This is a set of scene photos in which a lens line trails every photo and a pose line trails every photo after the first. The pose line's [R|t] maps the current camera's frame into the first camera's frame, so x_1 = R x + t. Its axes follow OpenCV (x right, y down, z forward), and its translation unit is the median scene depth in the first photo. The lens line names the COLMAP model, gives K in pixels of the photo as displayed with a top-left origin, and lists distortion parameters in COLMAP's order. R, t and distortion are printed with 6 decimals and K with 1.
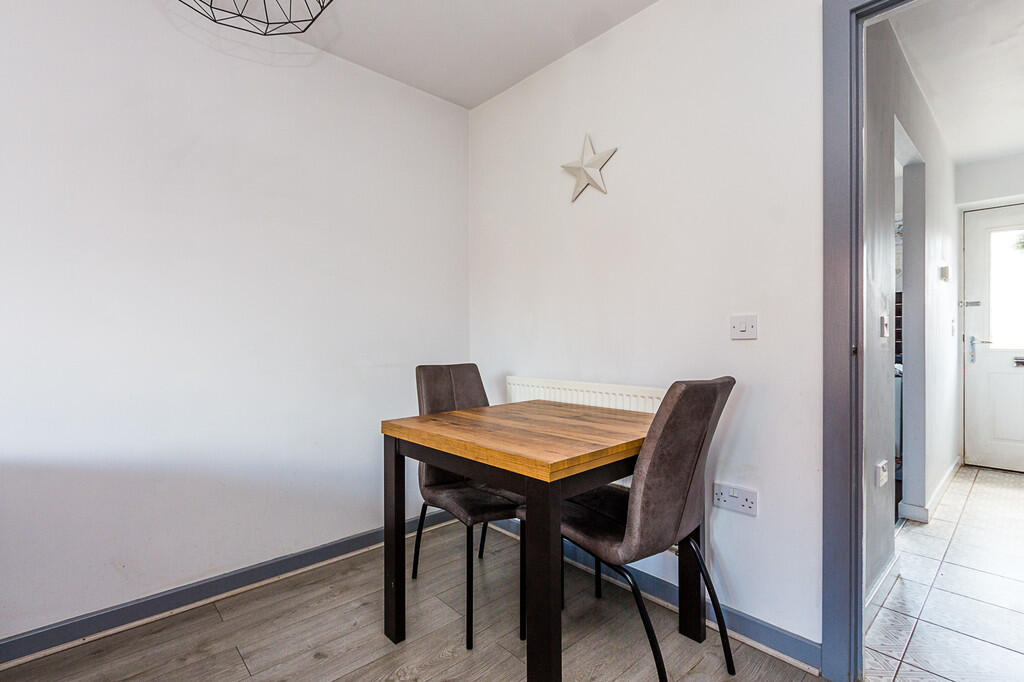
lens RADIAL K [[467.6, 0, 503.2], [0, 467.6, 343.2], [0, 0, 1]] dist [0.000019, -0.000065]
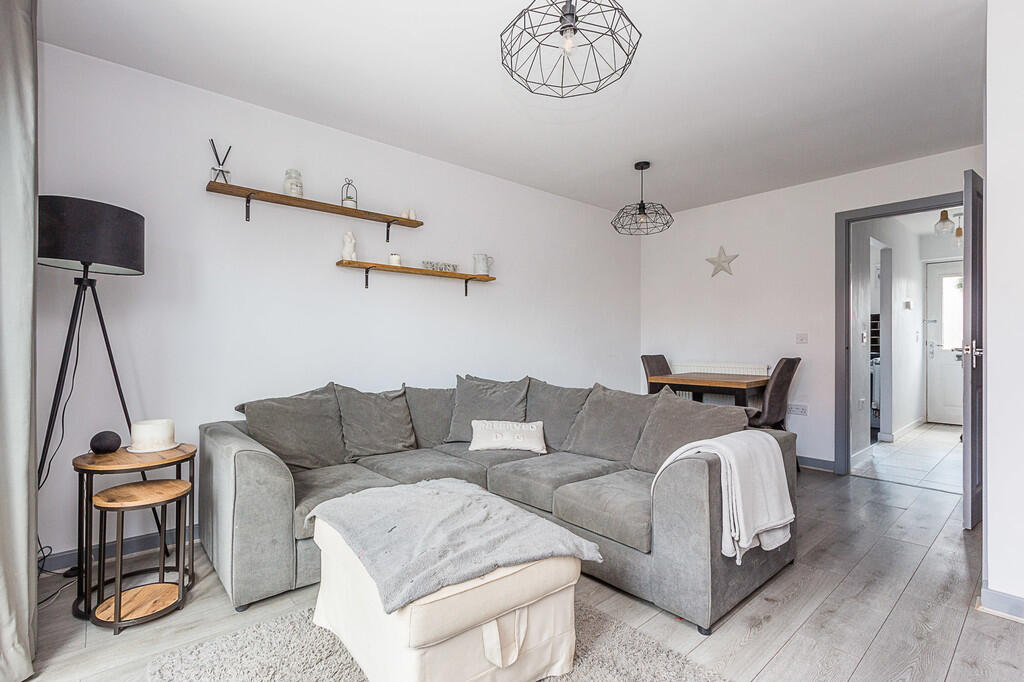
lens RADIAL K [[467.6, 0, 493.3], [0, 467.6, 343.6], [0, 0, 1]] dist [0.000019, -0.000065]
pose [[0.999414, 0.003179, -0.034082, -0.787932], [-0.003363, 0.999980, -0.005333, 0.009271], [0.034064, 0.005444, 0.999405, -1.162408]]
